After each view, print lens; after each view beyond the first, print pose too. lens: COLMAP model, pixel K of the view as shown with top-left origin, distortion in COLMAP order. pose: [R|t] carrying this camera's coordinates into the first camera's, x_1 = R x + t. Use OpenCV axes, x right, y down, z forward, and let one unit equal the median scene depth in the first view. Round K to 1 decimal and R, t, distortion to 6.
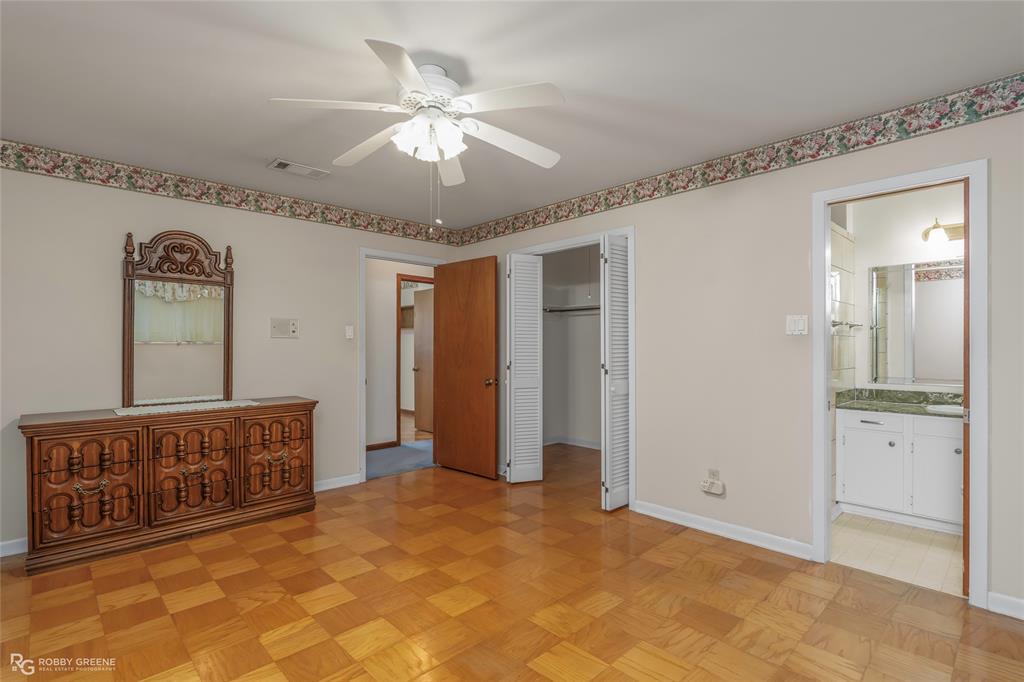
lens RADIAL K [[501.7, 0, 511.1], [0, 501.7, 343.7], [0, 0, 1]] dist [-0.011788, 0.004147]
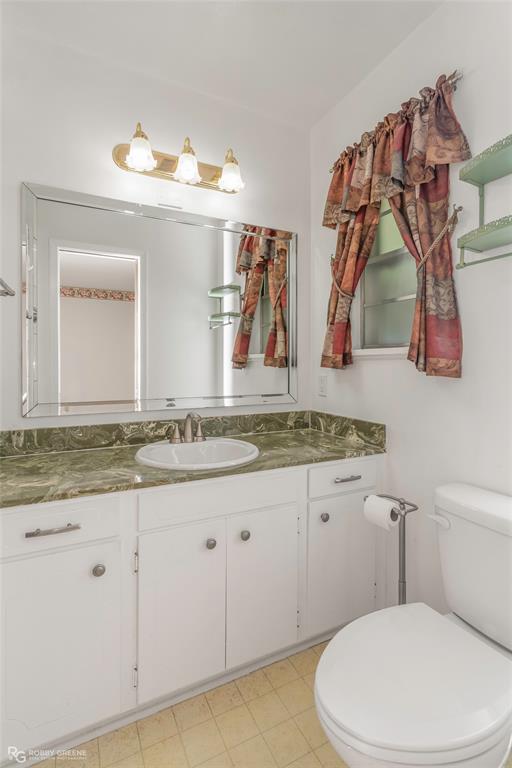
lens RADIAL K [[376.3, 0, 257.0], [0, 376.3, 363.1], [0, 0, 1]] dist [-0.011788, 0.004147]
pose [[0.298768, 0.000988, 0.954325, 0.460693], [-0.005850, 0.999983, 0.000796, 0.024749], [-0.954308, -0.005821, 0.298768, 0.713778]]
